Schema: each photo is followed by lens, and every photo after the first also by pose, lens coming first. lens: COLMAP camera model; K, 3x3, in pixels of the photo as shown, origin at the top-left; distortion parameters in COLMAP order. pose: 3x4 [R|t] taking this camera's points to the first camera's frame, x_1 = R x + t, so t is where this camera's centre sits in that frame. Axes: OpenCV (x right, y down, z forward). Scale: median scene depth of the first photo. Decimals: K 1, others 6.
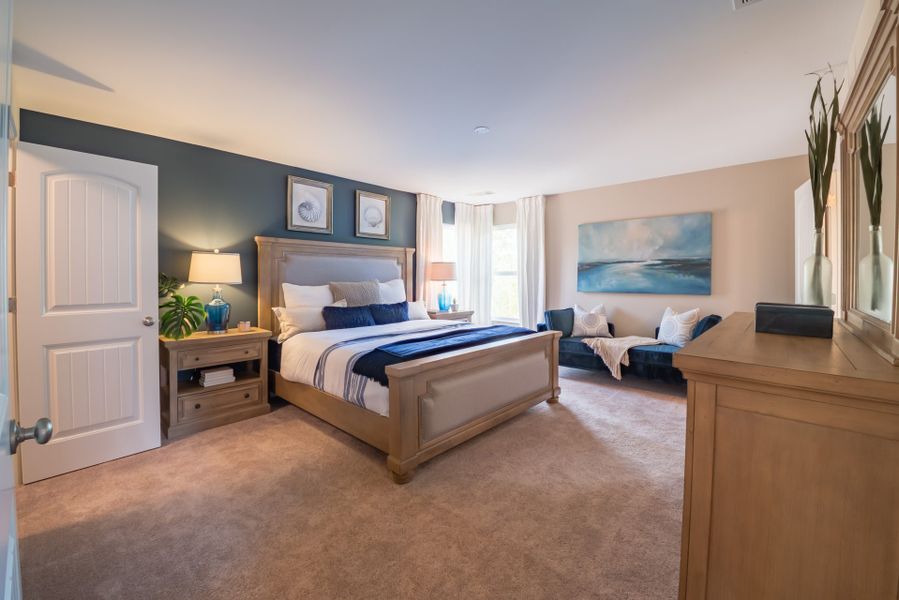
lens RADIAL K [[370.5, 0, 440.0], [0, 370.5, 281.5], [0, 0, 1]] dist [-0.001990, -0.000222]
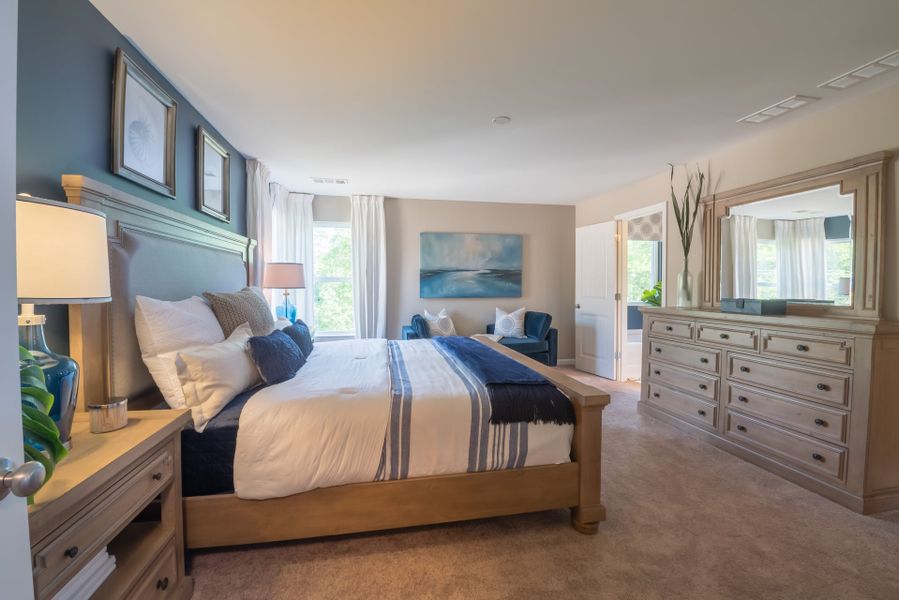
lens RADIAL K [[370.5, 0, 446.0], [0, 370.5, 291.7], [0, 0, 1]] dist [-0.001990, -0.000222]
pose [[0.594683, -0.016783, 0.803785, -0.454247], [0.009637, 0.999859, 0.013747, -0.003632], [-0.803903, -0.000429, 0.594760, 0.366951]]
